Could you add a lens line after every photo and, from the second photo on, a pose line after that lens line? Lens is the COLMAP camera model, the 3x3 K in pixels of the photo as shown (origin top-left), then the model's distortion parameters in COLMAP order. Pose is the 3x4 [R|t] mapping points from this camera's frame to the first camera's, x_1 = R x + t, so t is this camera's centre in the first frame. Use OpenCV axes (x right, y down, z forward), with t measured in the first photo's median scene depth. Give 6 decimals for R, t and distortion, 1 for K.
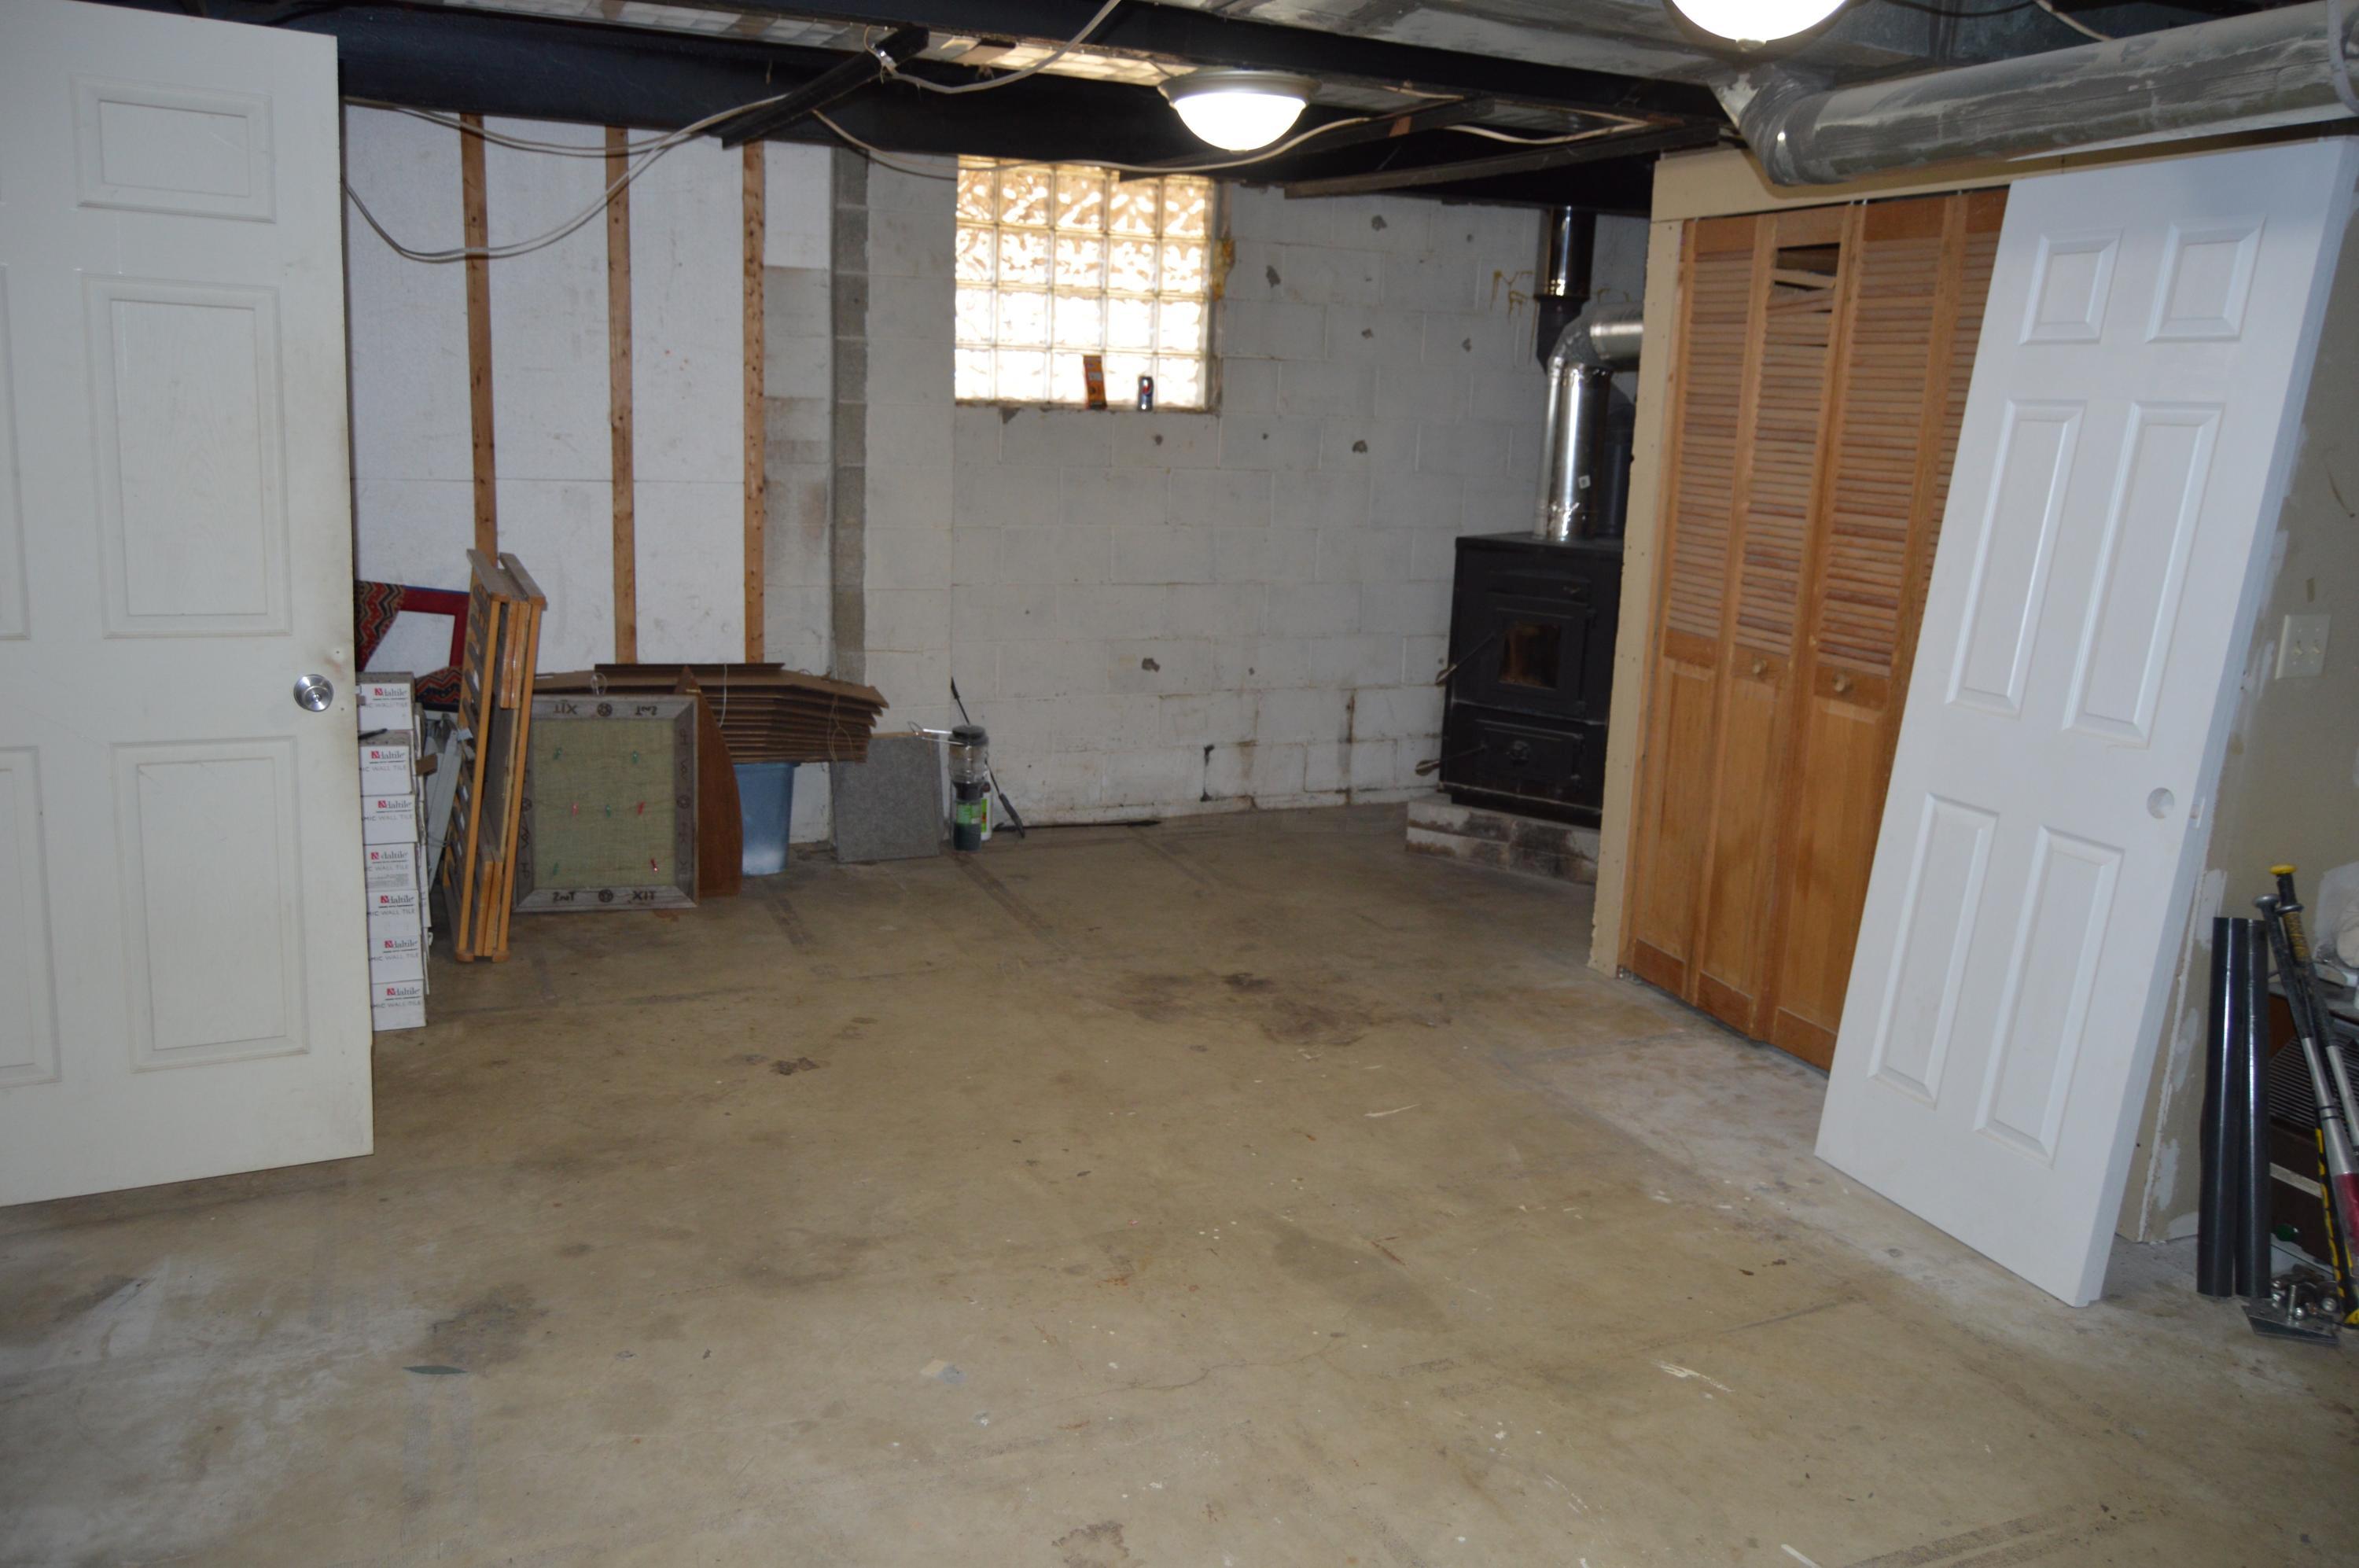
lens RADIAL K [[1856.8, 0, 1179.5], [0, 1856.8, 784.0], [0, 0, 1]] dist [-0.016899, 0.000414]
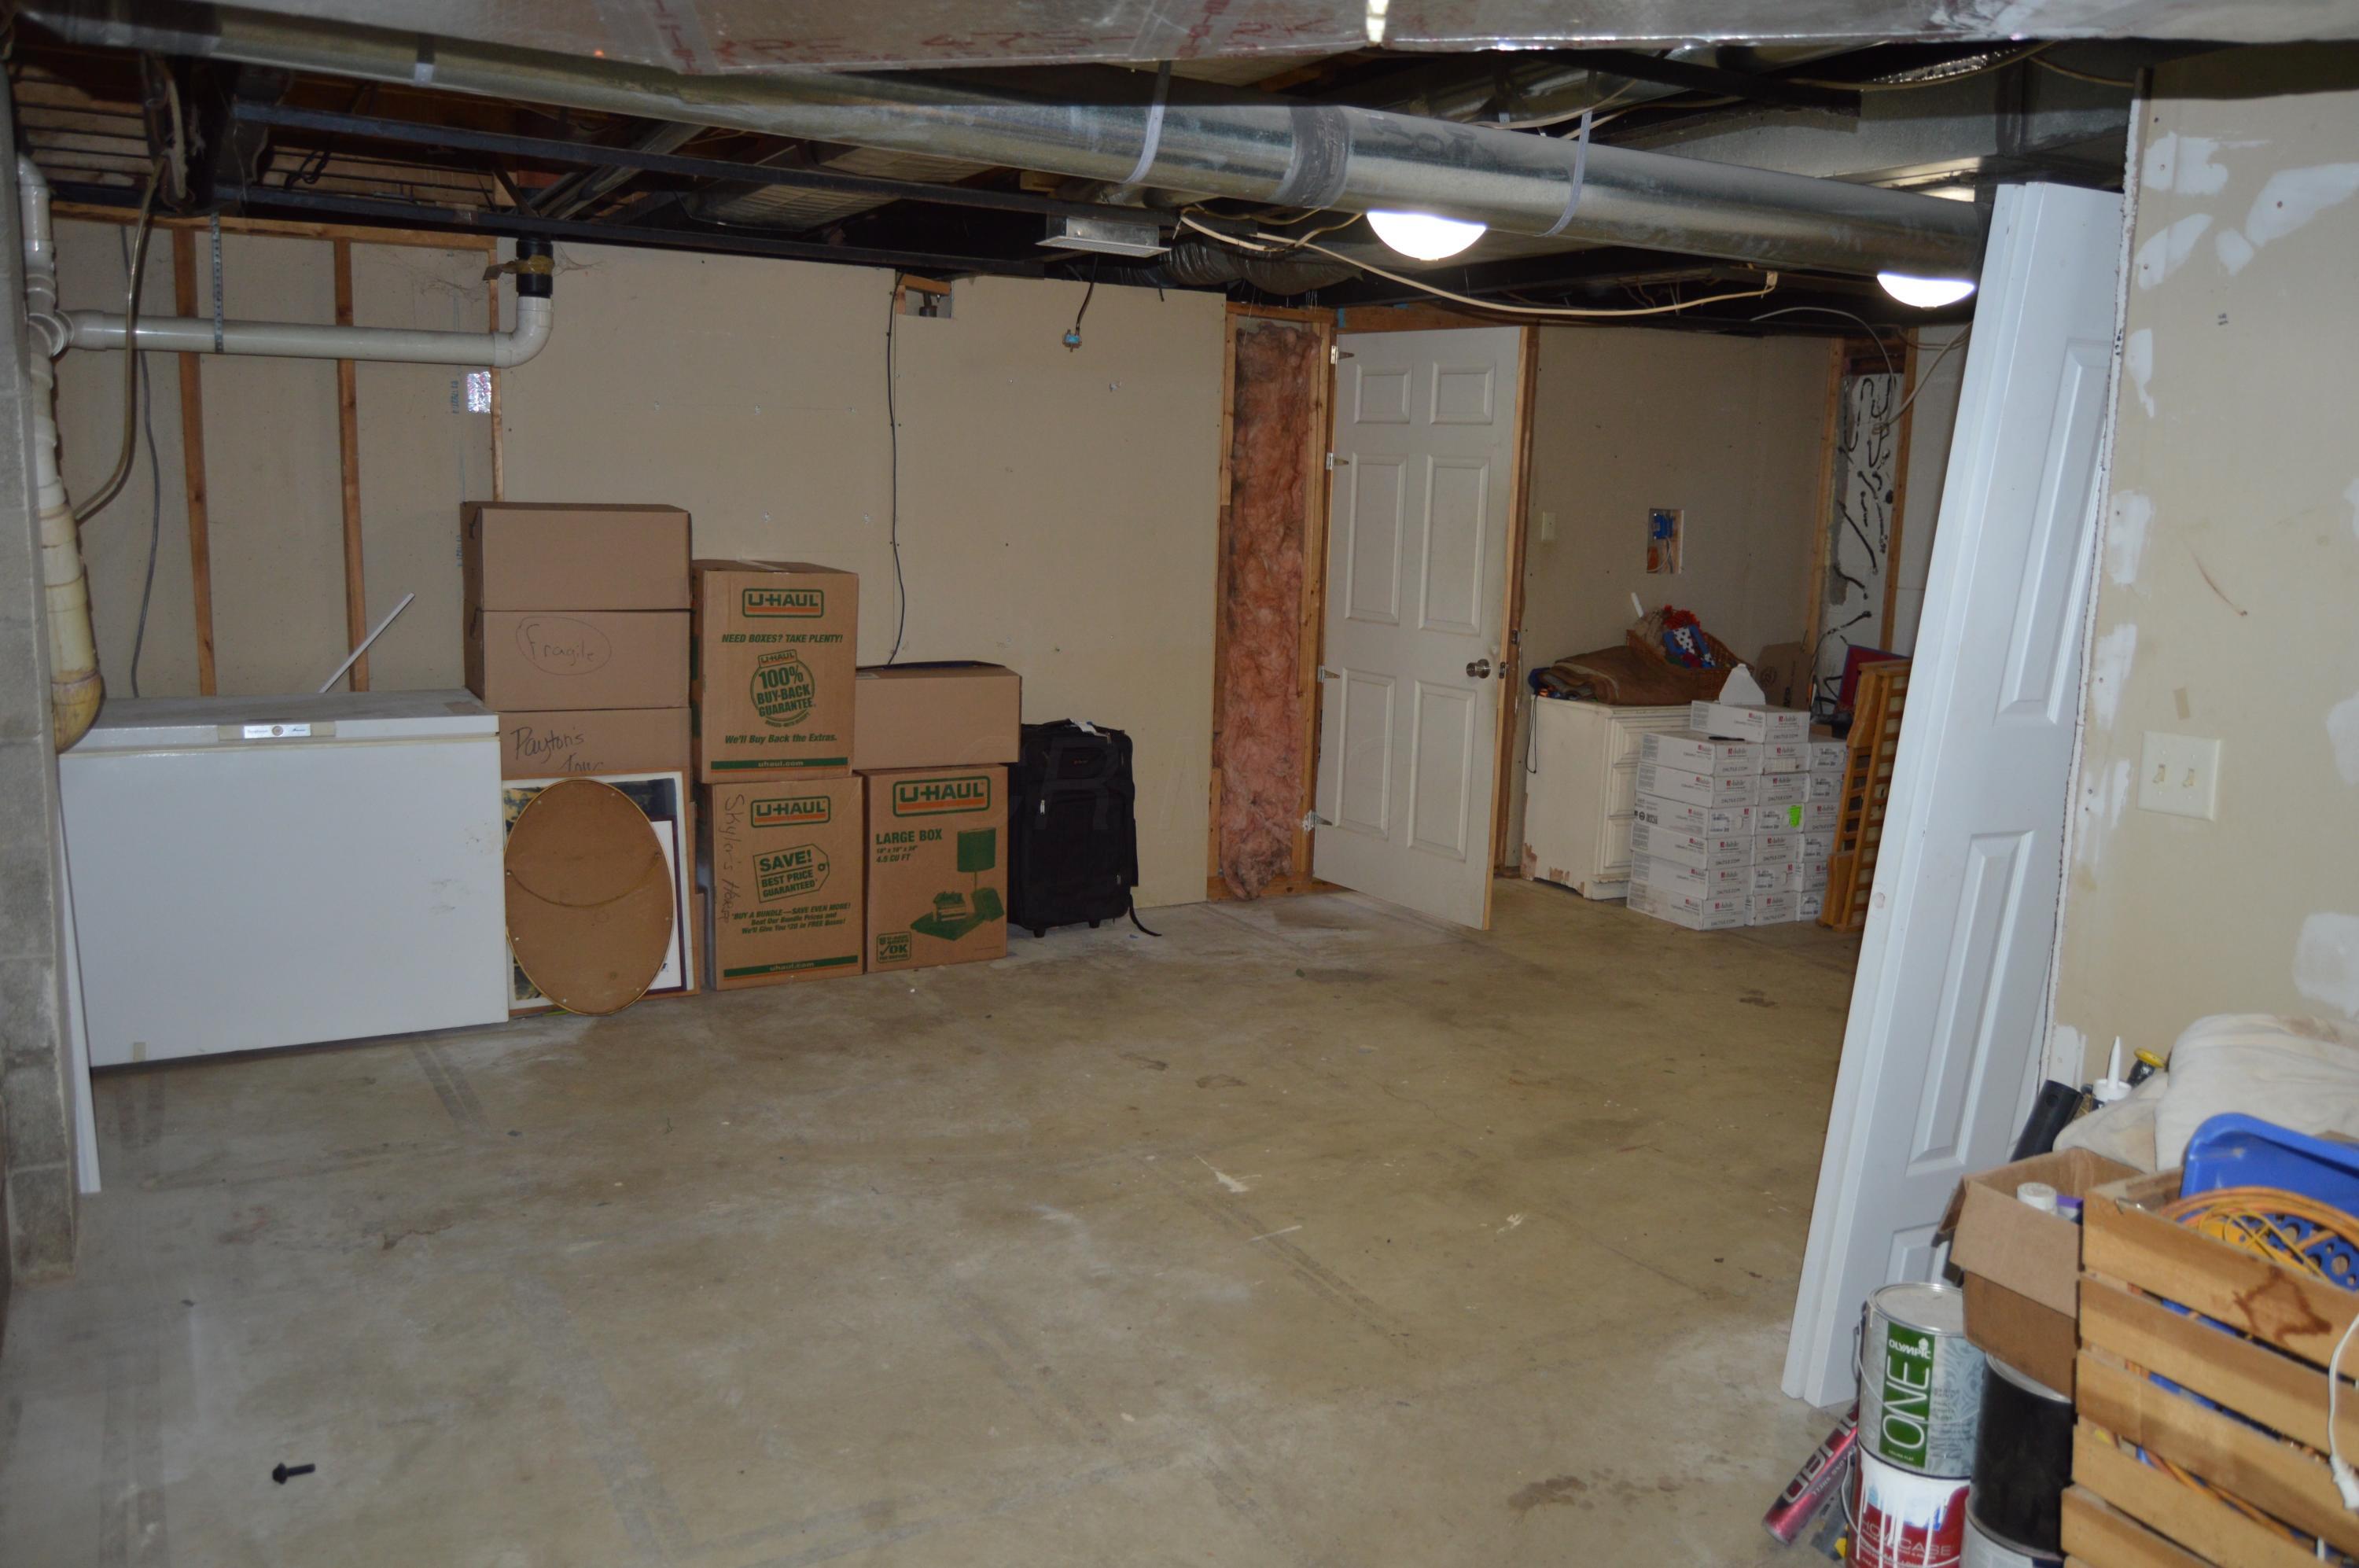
lens RADIAL K [[1856.8, 0, 1179.5], [0, 1856.8, 784.0], [0, 0, 1]] dist [-0.016899, 0.000414]
pose [[0.083335, 0.119453, -0.989336, 1.419890], [-0.224957, 0.969418, 0.098099, -0.054887], [0.970799, 0.214383, 0.107658, 0.524078]]
